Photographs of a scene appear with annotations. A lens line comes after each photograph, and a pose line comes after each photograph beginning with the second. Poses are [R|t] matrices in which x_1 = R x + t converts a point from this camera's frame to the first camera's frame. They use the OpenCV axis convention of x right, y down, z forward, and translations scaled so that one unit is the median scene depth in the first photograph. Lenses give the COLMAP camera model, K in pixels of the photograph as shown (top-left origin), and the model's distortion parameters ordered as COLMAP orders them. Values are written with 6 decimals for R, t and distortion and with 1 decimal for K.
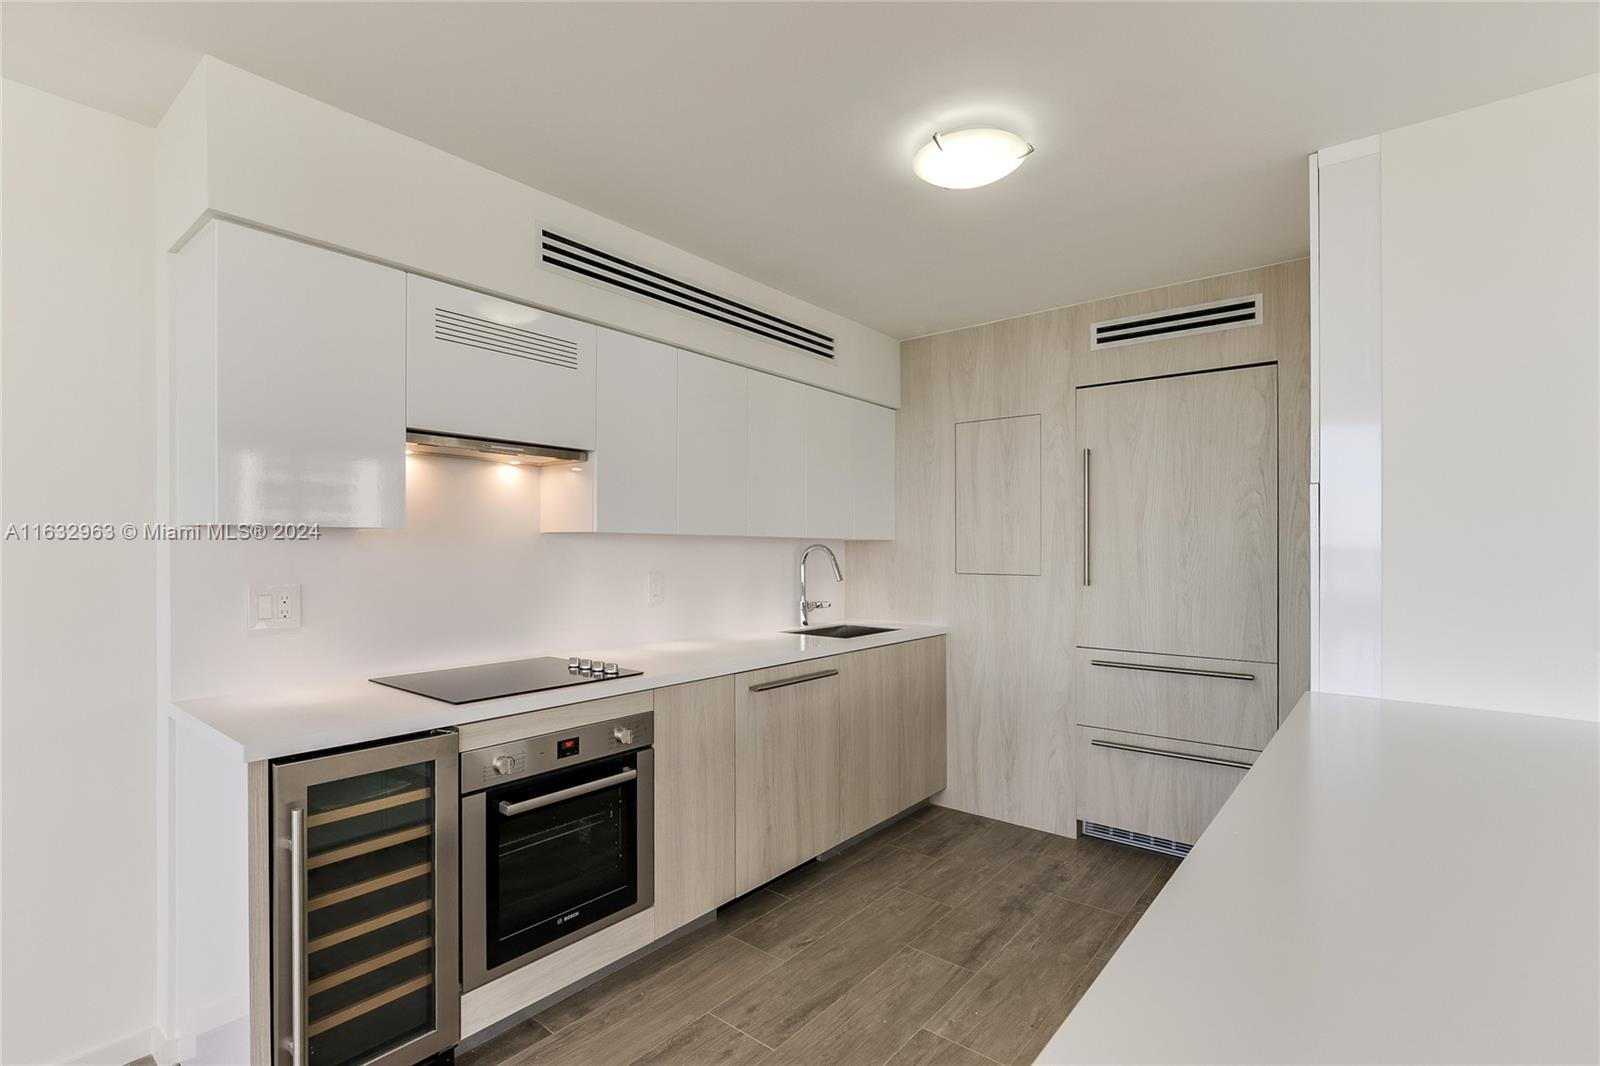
lens RADIAL K [[740.1, 0, 775.4], [0, 740.1, 543.9], [0, 0, 1]] dist [0.000261, 0.000090]
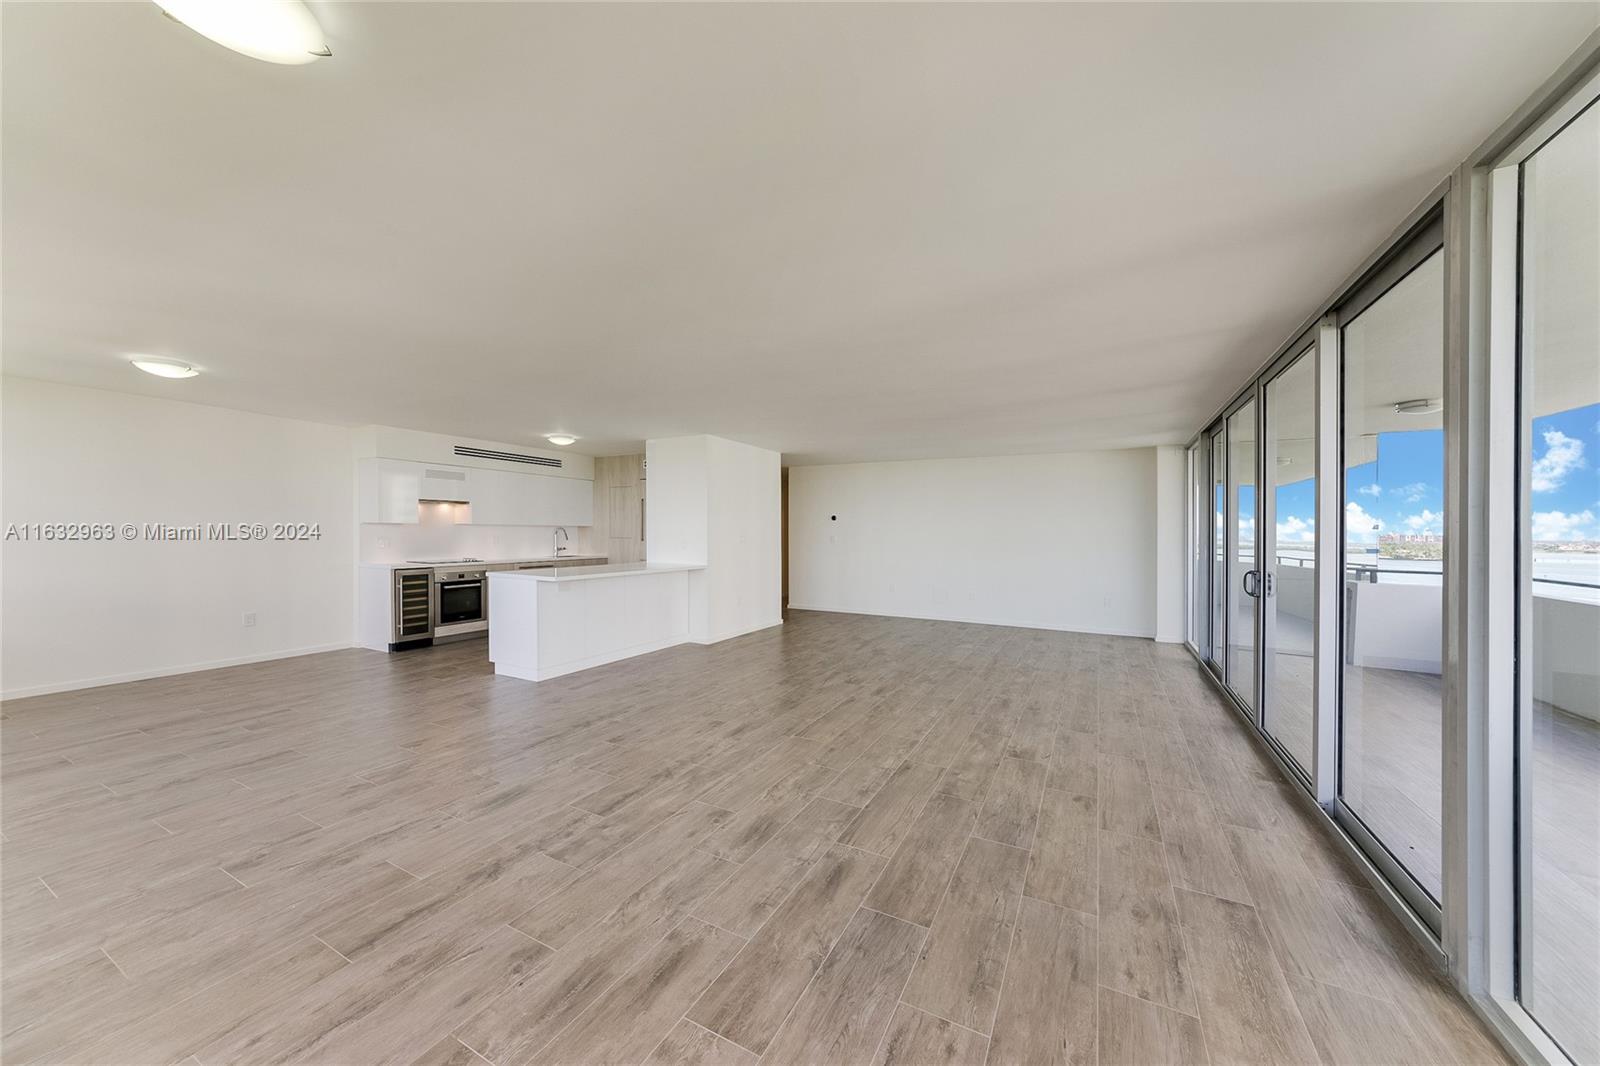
lens RADIAL K [[568.5, 0, 787.6], [0, 568.5, 534.2], [0, 0, 1]] dist [0.005205, -0.000137]
pose [[0.977719, 0.003604, 0.209887, 0.644277], [-0.006474, 0.999895, 0.012988, -0.010831], [-0.209818, -0.014057, 0.977639, -1.926949]]
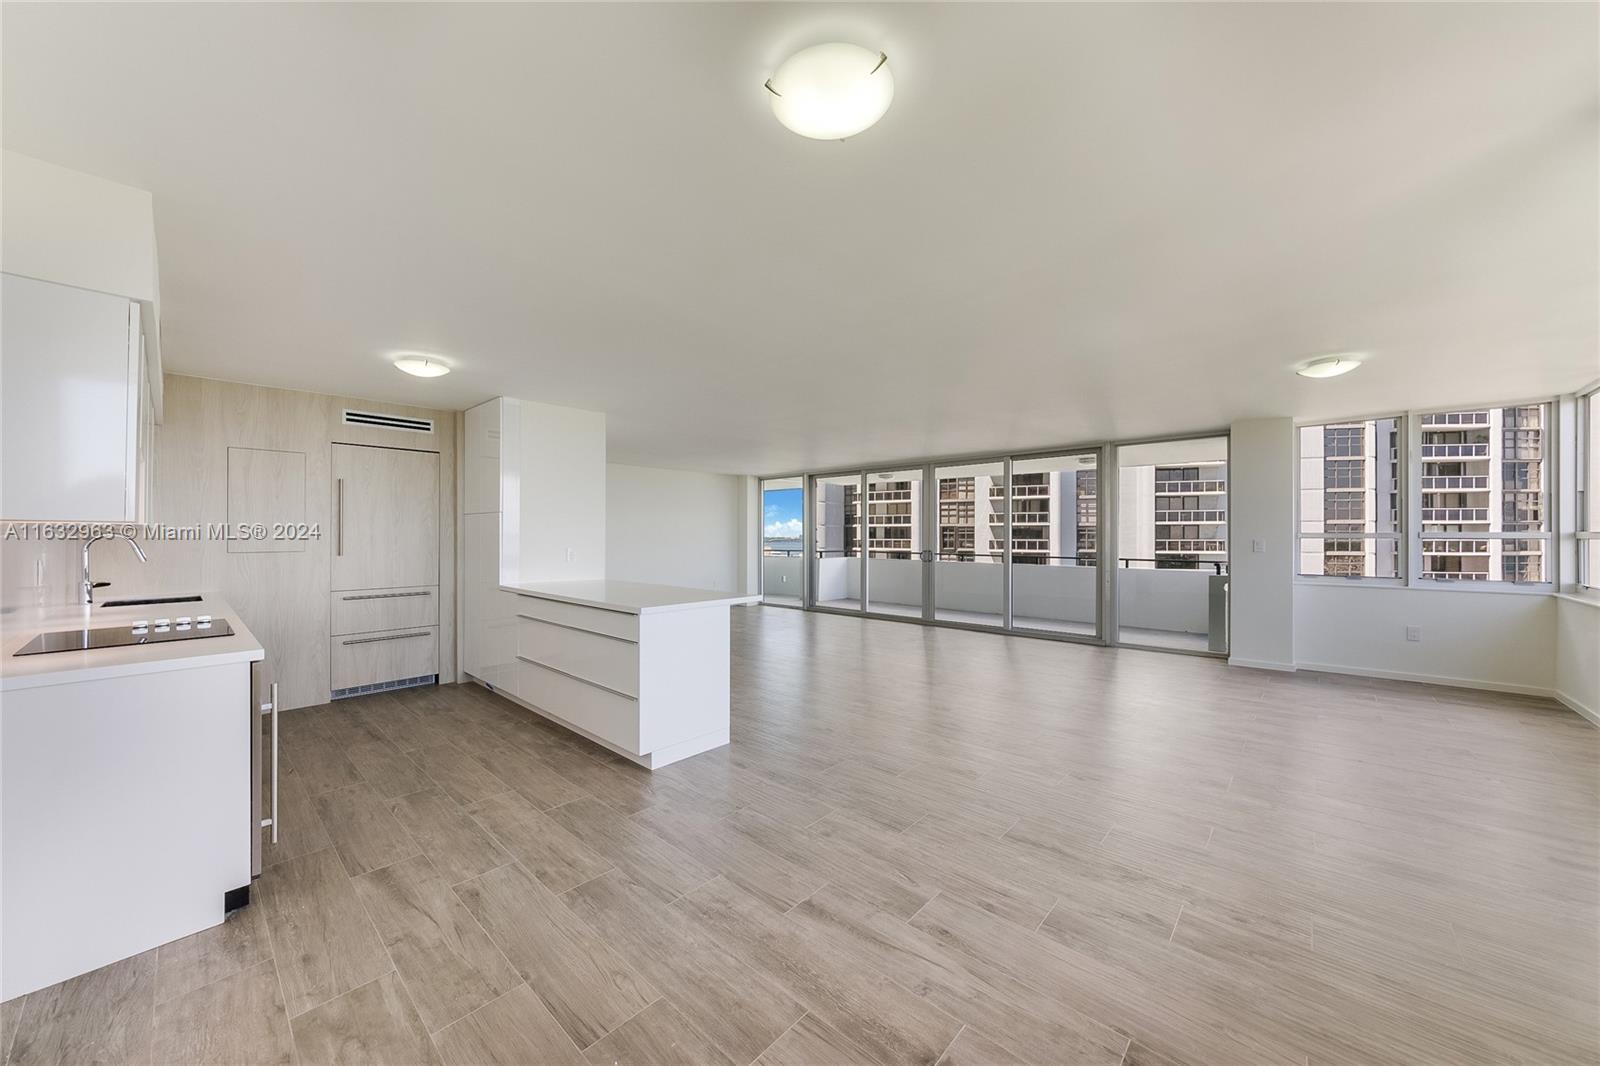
lens RADIAL K [[568.5, 0, 787.6], [0, 568.5, 534.2], [0, 0, 1]] dist [0.005205, -0.000137]
pose [[0.055336, -0.006436, 0.998447, -1.099774], [-0.005780, 0.999960, 0.006766, -0.014244], [-0.998451, -0.006145, 0.055296, -0.180694]]
